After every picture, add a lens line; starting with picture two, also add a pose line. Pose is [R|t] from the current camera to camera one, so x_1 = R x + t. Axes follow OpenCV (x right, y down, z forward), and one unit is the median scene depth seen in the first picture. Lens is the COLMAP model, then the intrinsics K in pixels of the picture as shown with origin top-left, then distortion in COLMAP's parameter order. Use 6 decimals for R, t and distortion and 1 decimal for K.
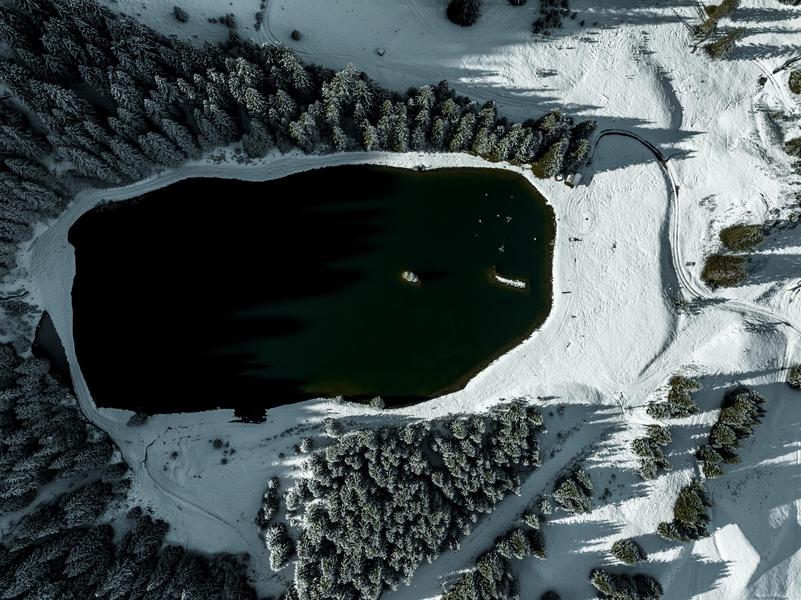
lens RADIAL K [[561.3, 0, 400.5], [0, 561.3, 300.0], [0, 0, 1]] dist [-0.044997, 0.019768]
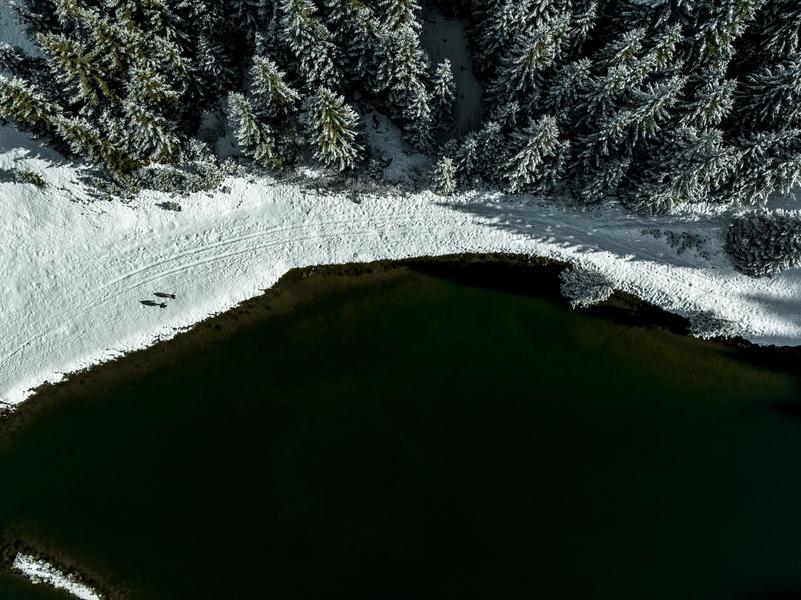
lens RADIAL K [[561.3, 0, 400.5], [0, 561.3, 300.0], [0, 0, 1]] dist [-0.044997, 0.019768]
pose [[-0.975290, -0.219807, -0.022245, 0.059938], [0.218894, -0.975030, 0.037453, 0.146130], [-0.029922, 0.031658, 0.999051, 0.709261]]
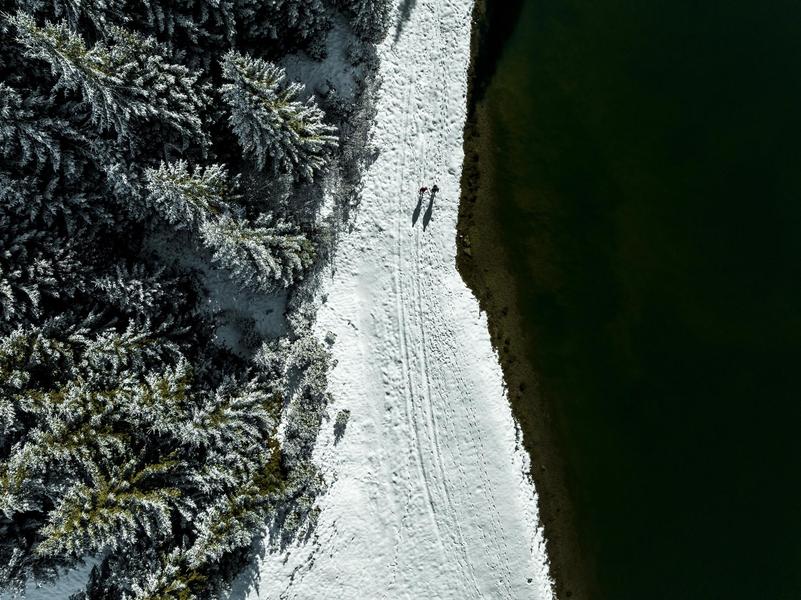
lens RADIAL K [[561.3, 0, 400.5], [0, 561.3, 300.0], [0, 0, 1]] dist [-0.044997, 0.019768]
pose [[-0.369550, 0.929018, -0.018952, 0.137152], [-0.928909, -0.368833, 0.033009, 0.168754], [0.023676, 0.029804, 0.999275, 0.804471]]
